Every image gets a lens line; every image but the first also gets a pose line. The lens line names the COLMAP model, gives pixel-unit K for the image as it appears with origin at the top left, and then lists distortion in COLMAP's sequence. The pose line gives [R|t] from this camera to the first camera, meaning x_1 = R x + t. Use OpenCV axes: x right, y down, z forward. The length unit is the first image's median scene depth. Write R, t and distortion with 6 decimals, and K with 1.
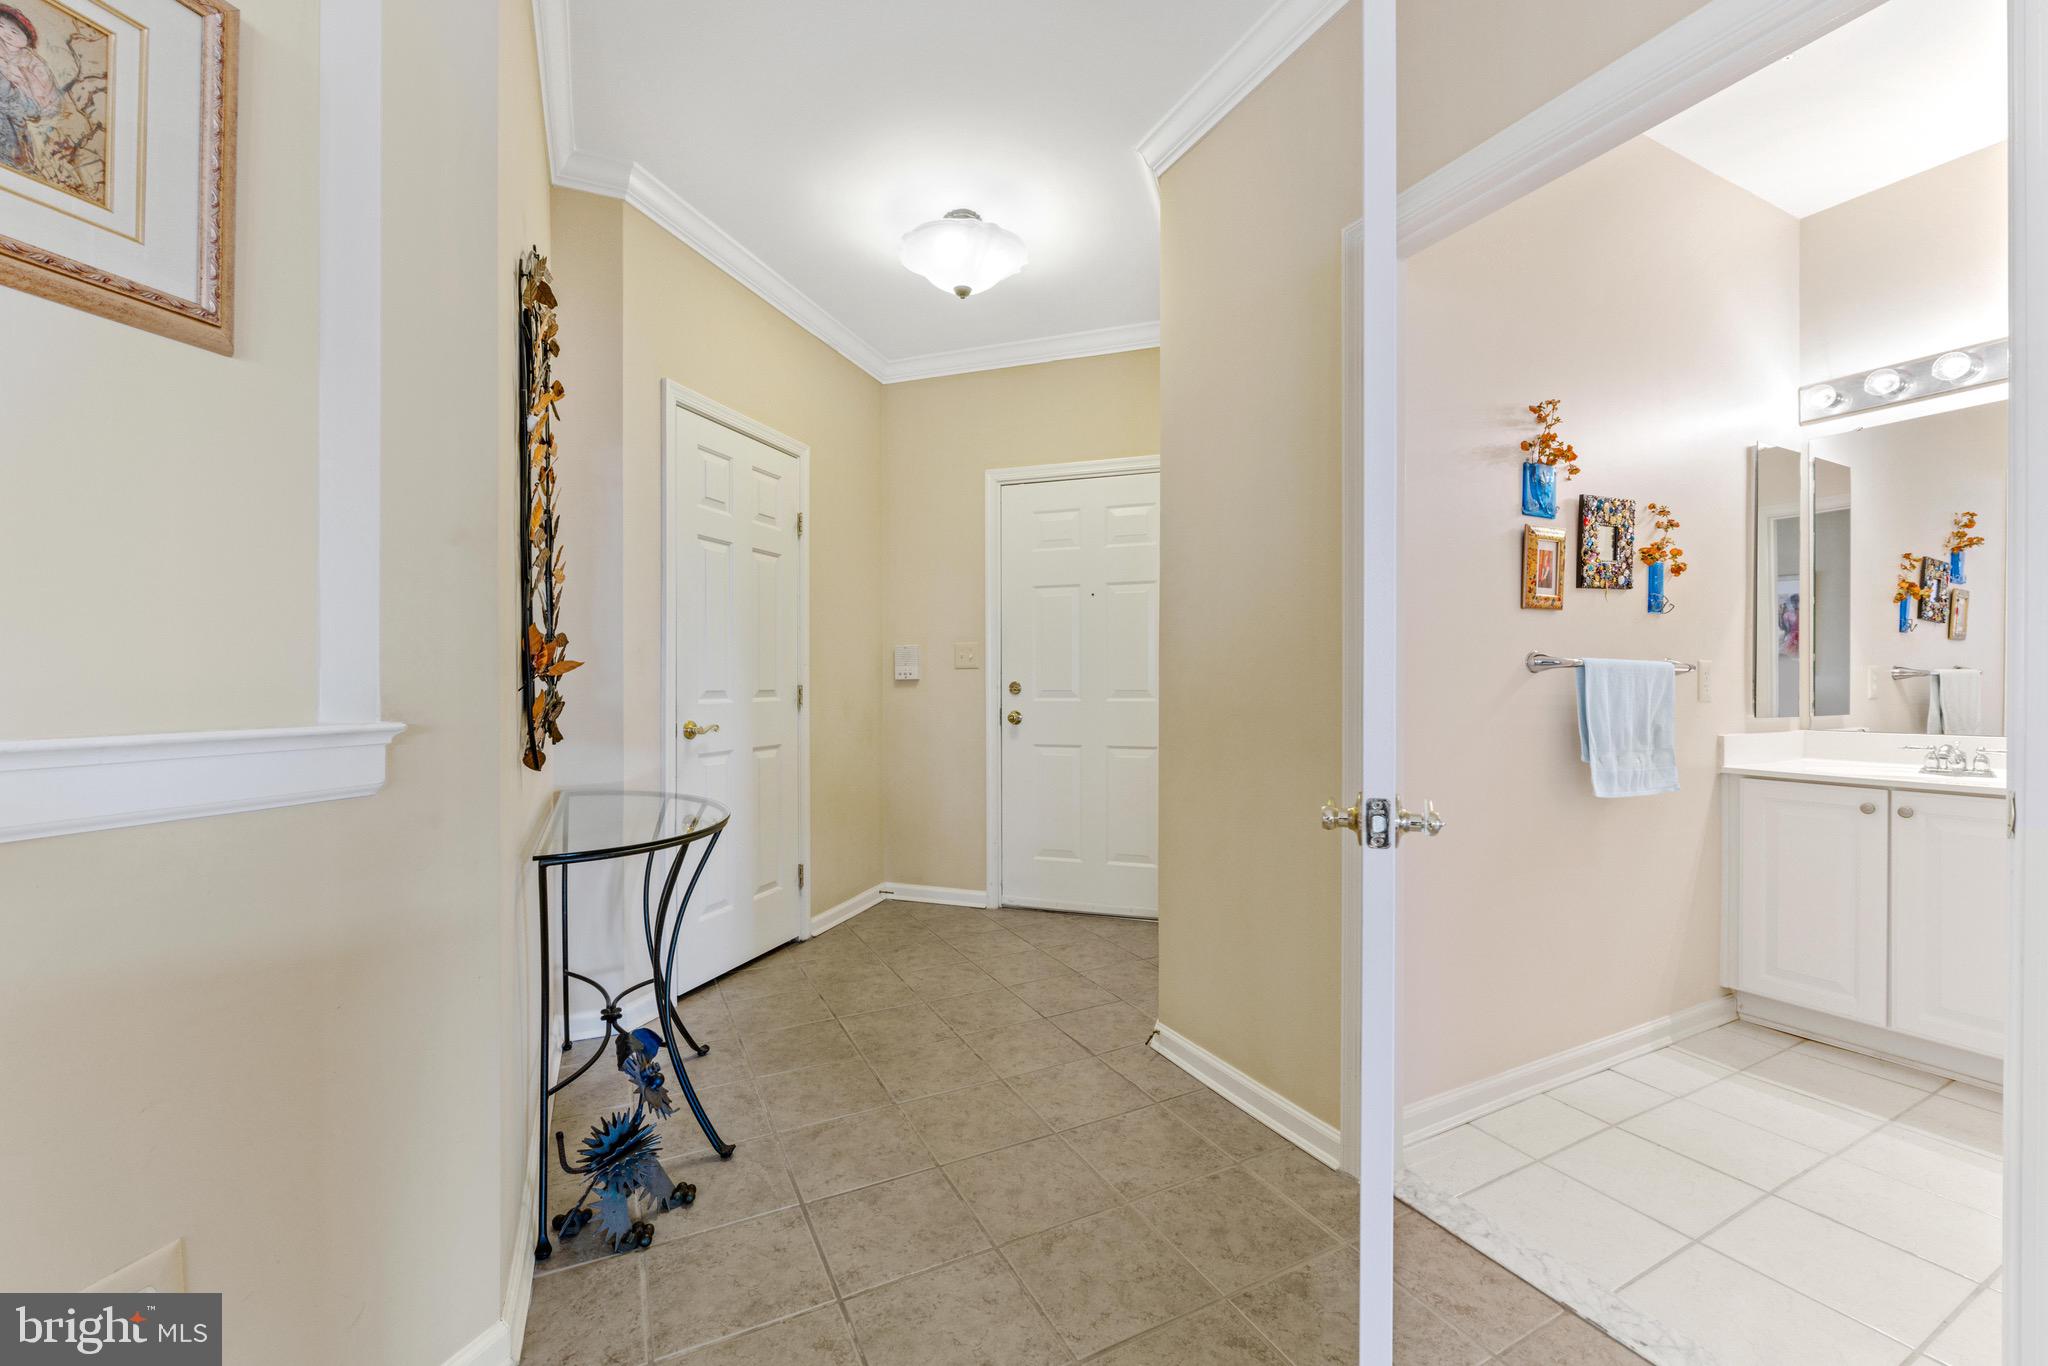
lens RADIAL K [[826.3, 0, 1026.9], [0, 826.3, 687.9], [0, 0, 1]] dist [-0.001657, 0.000157]
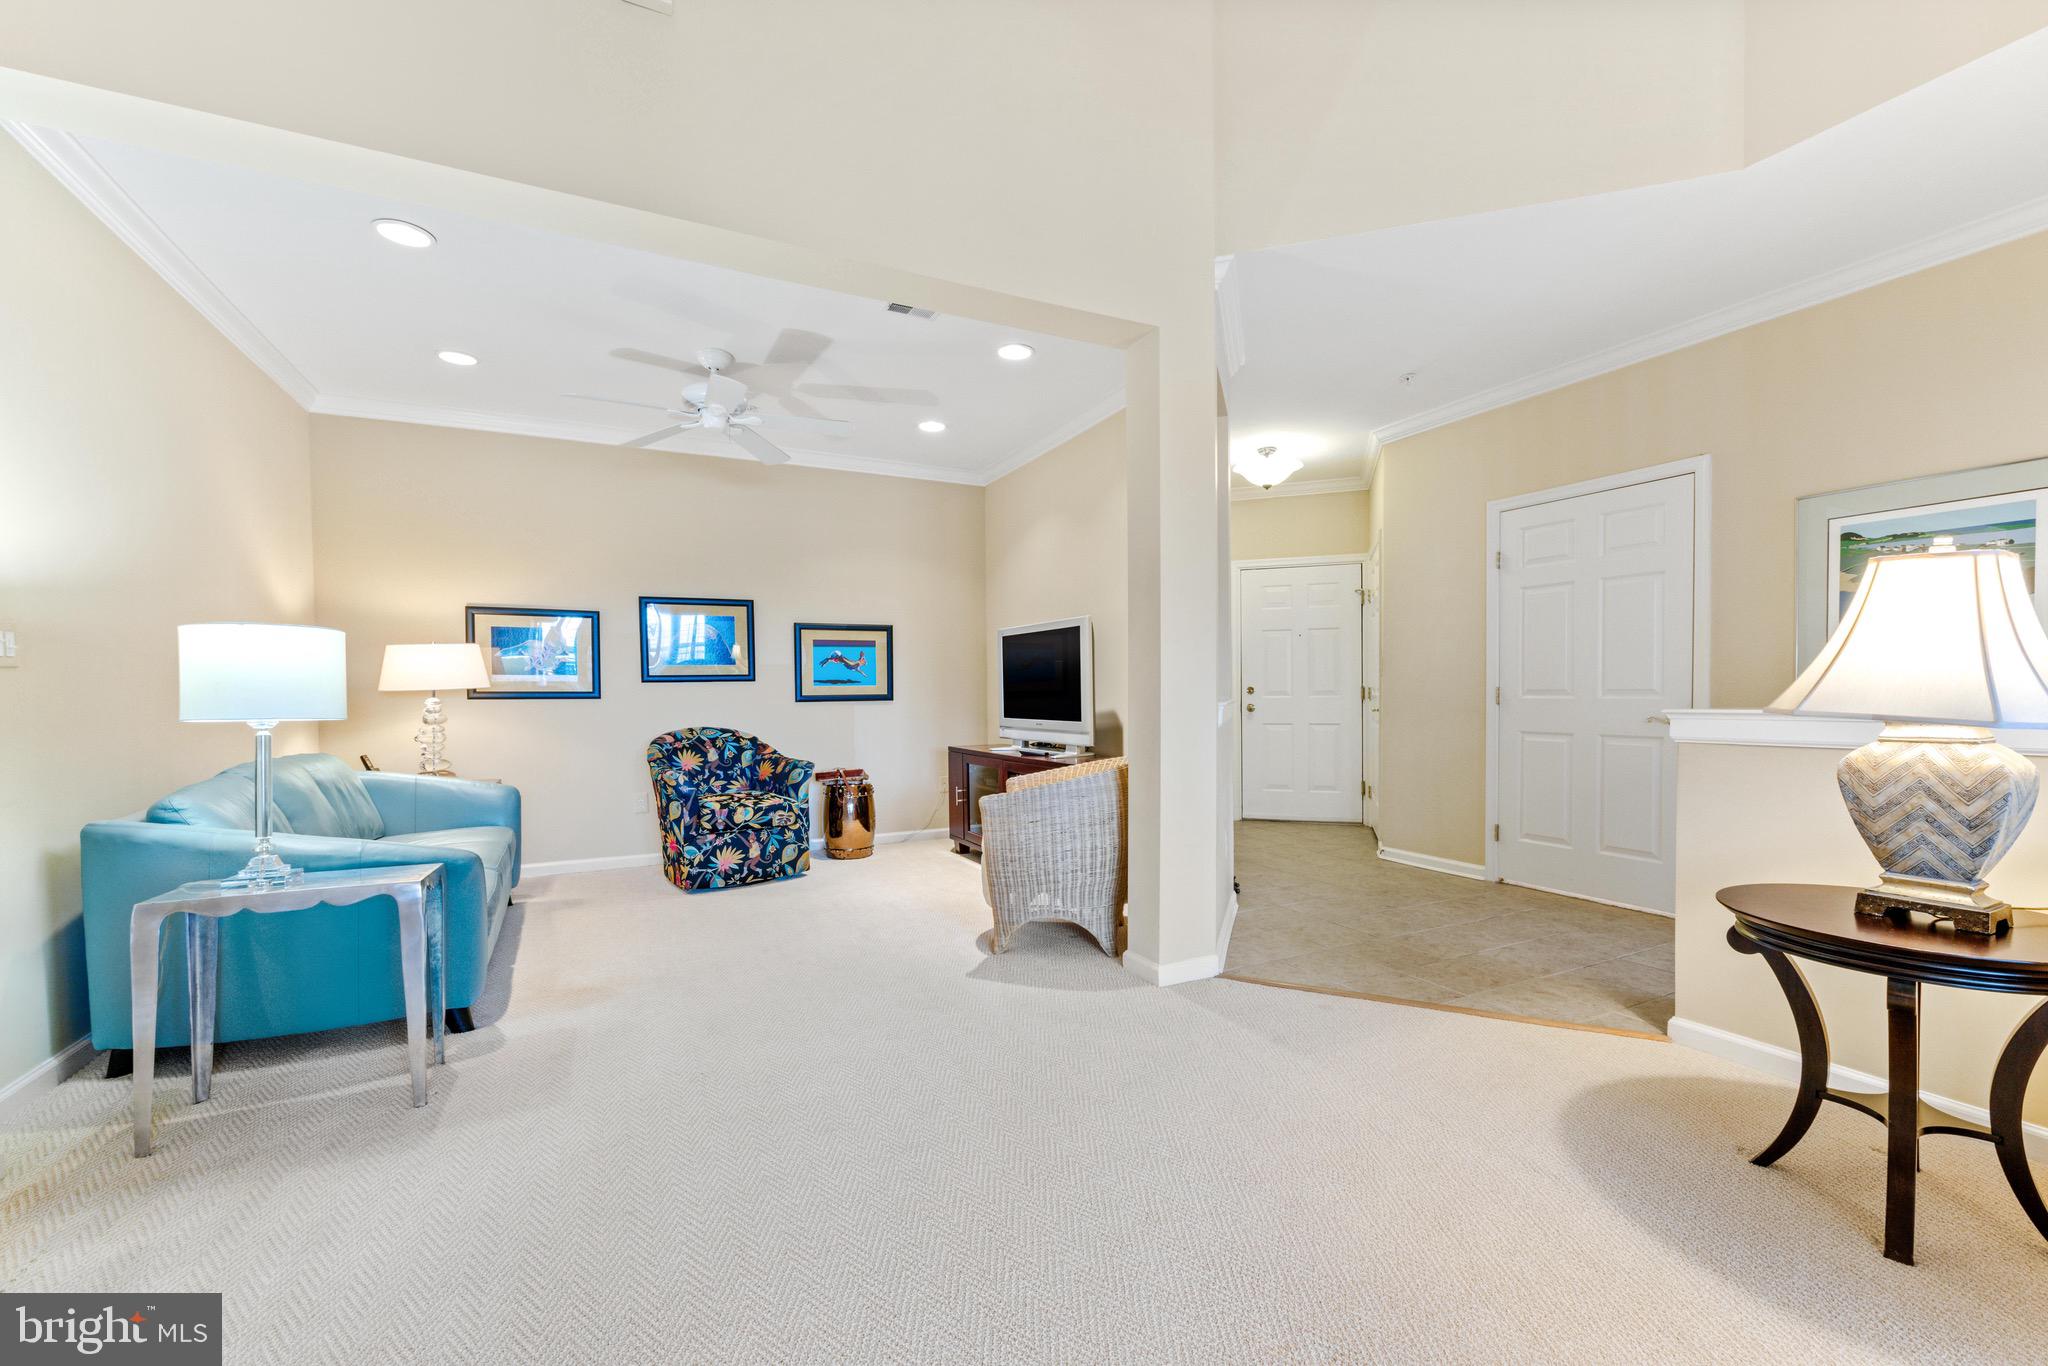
lens RADIAL K [[823.6, 0, 1023.3], [0, 823.6, 713.0], [0, 0, 1]] dist [-0.010726, 0.000110]
pose [[0.999899, -0.004316, -0.013522, -0.288539], [0.004659, 0.999665, 0.025458, 0.000790], [0.013408, -0.025518, 0.999584, -0.440064]]
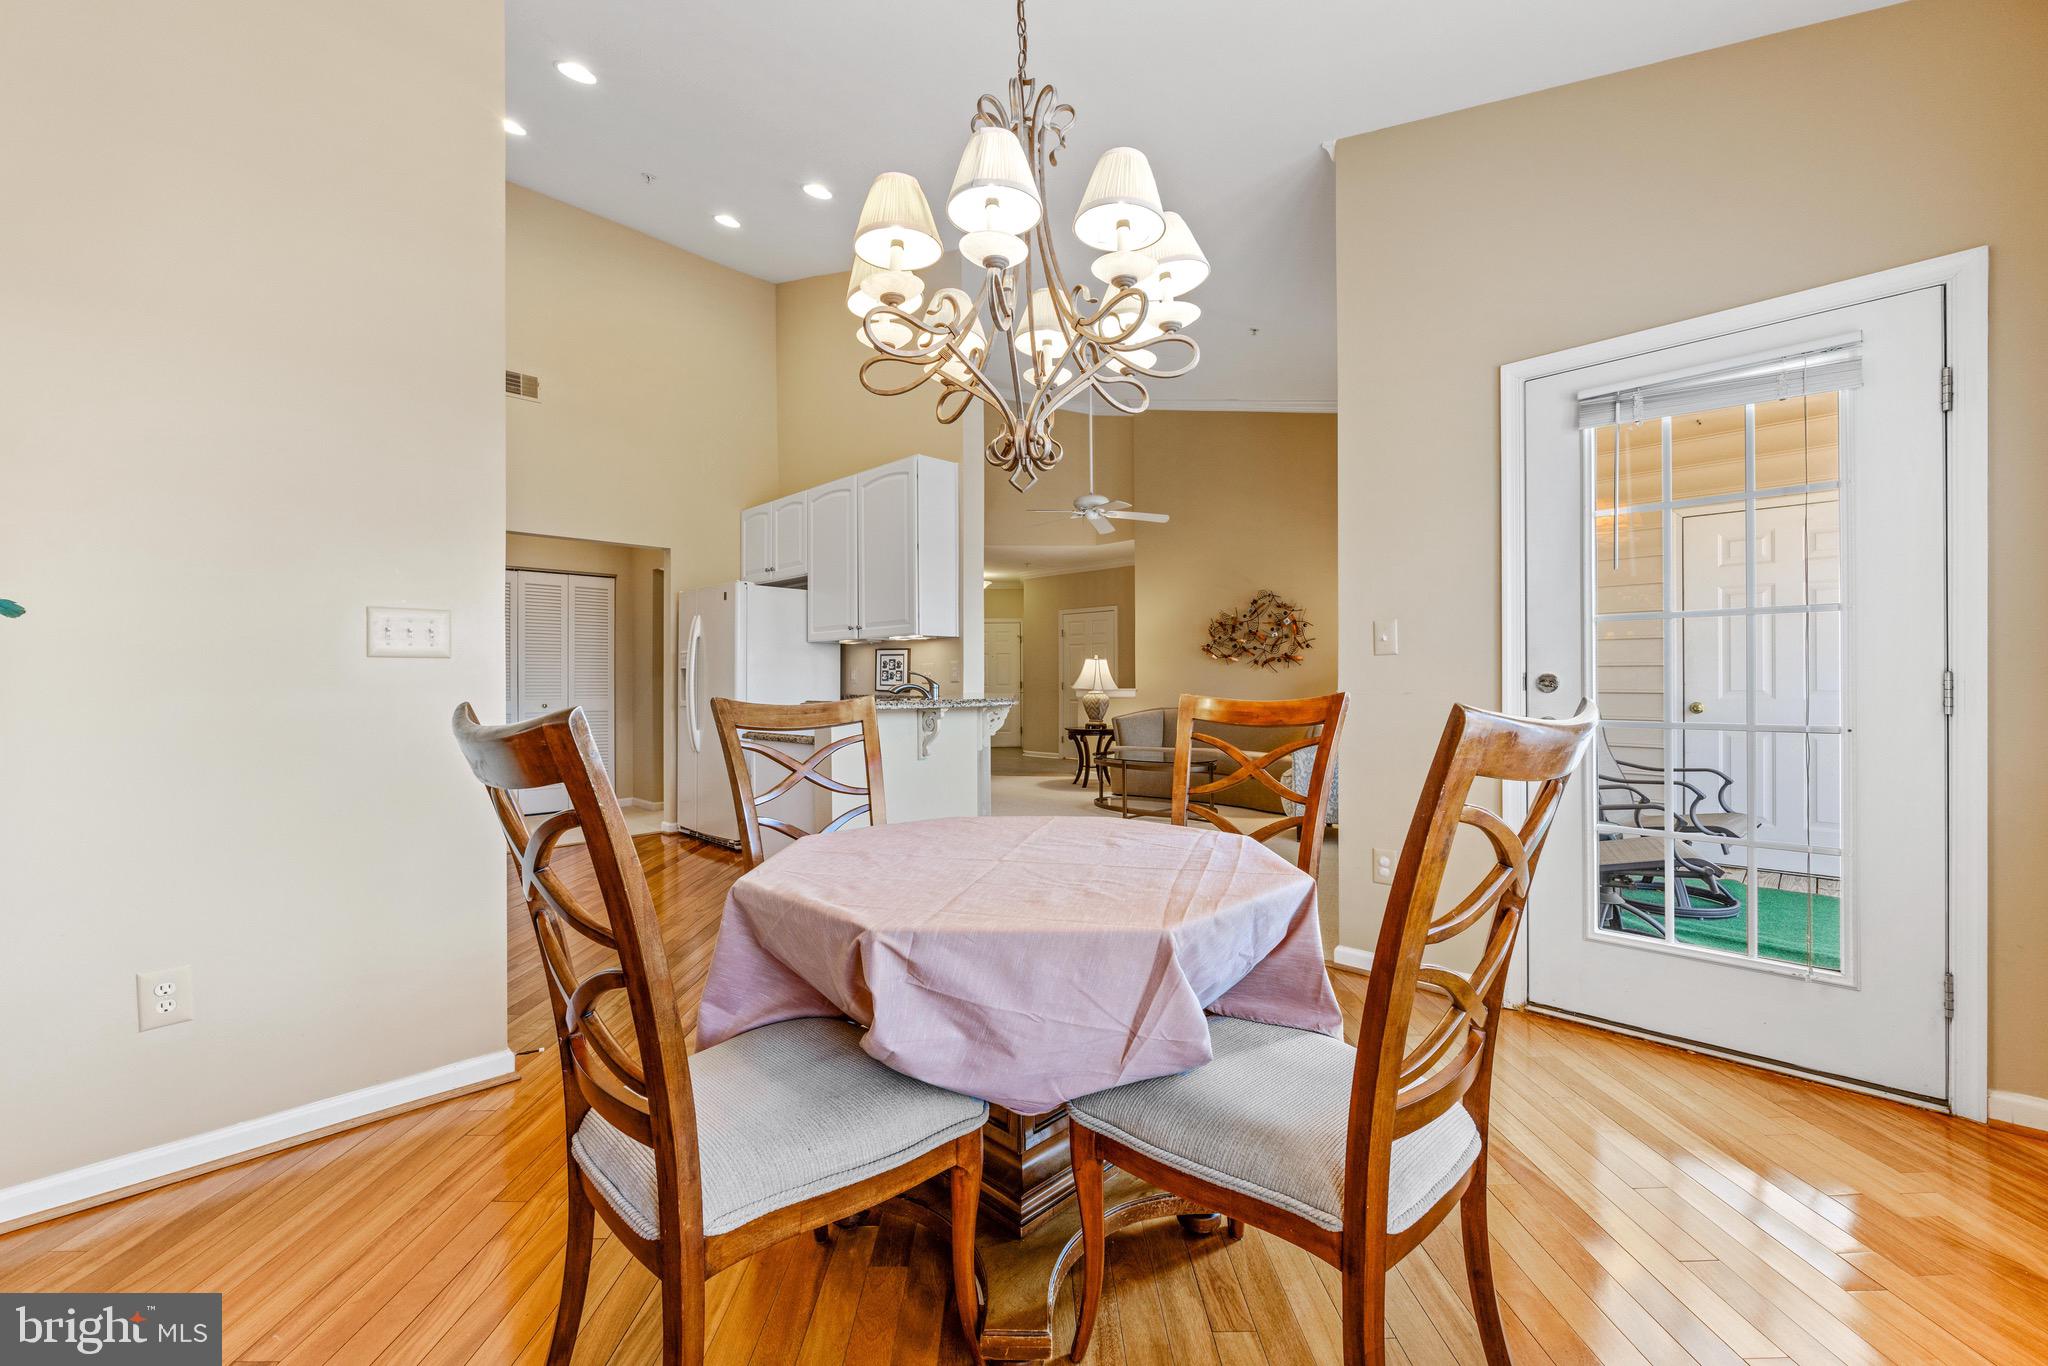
lens RADIAL K [[822.7, 0, 1024.0], [0, 822.7, 683.6], [0, 0, 1]] dist [-0.002753, -0.000165]
pose [[0.948632, -0.001196, 0.316381, -0.550899], [0.000653, 0.999998, 0.001822, -0.002343], [-0.316382, -0.001522, 0.948631, -1.447906]]
